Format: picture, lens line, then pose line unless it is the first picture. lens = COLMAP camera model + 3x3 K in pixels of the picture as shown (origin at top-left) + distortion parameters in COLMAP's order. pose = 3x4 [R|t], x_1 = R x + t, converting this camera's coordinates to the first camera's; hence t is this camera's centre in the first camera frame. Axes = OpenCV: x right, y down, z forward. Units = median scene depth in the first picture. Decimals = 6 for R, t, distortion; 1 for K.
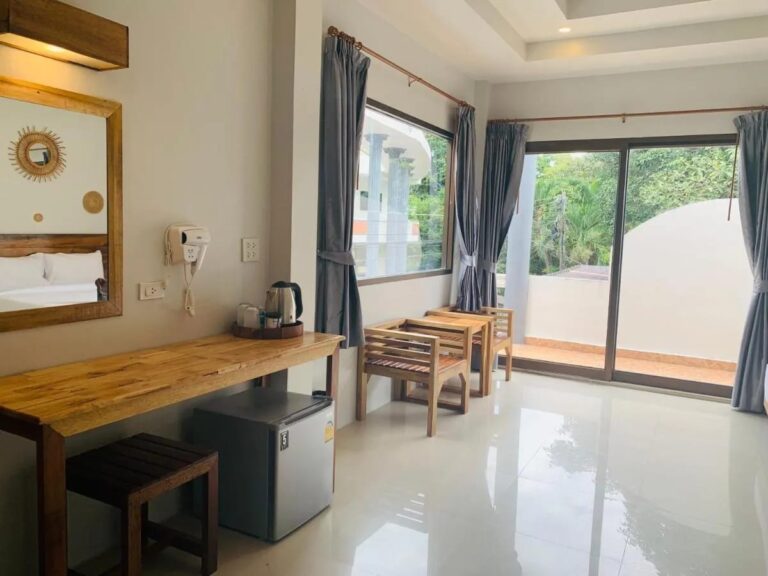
lens RADIAL K [[595.8, 0, 382.1], [0, 595.8, 286.2], [0, 0, 1]] dist [0.040153, -0.009538]
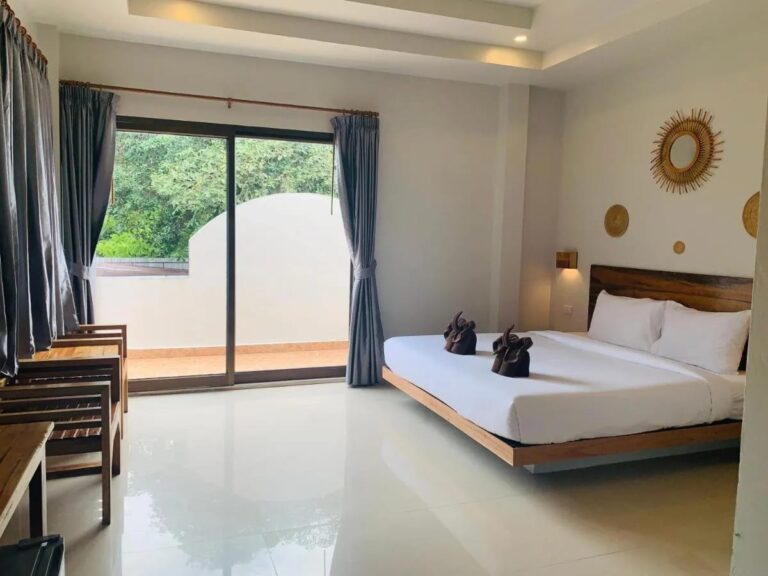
lens RADIAL K [[595.8, 0, 382.6], [0, 595.8, 290.4], [0, 0, 1]] dist [0.040153, -0.009538]
pose [[0.672566, -0.097639, 0.733568, -0.138632], [0.076768, 0.995115, 0.062068, -0.028892], [-0.736044, 0.014570, 0.676776, 0.190696]]
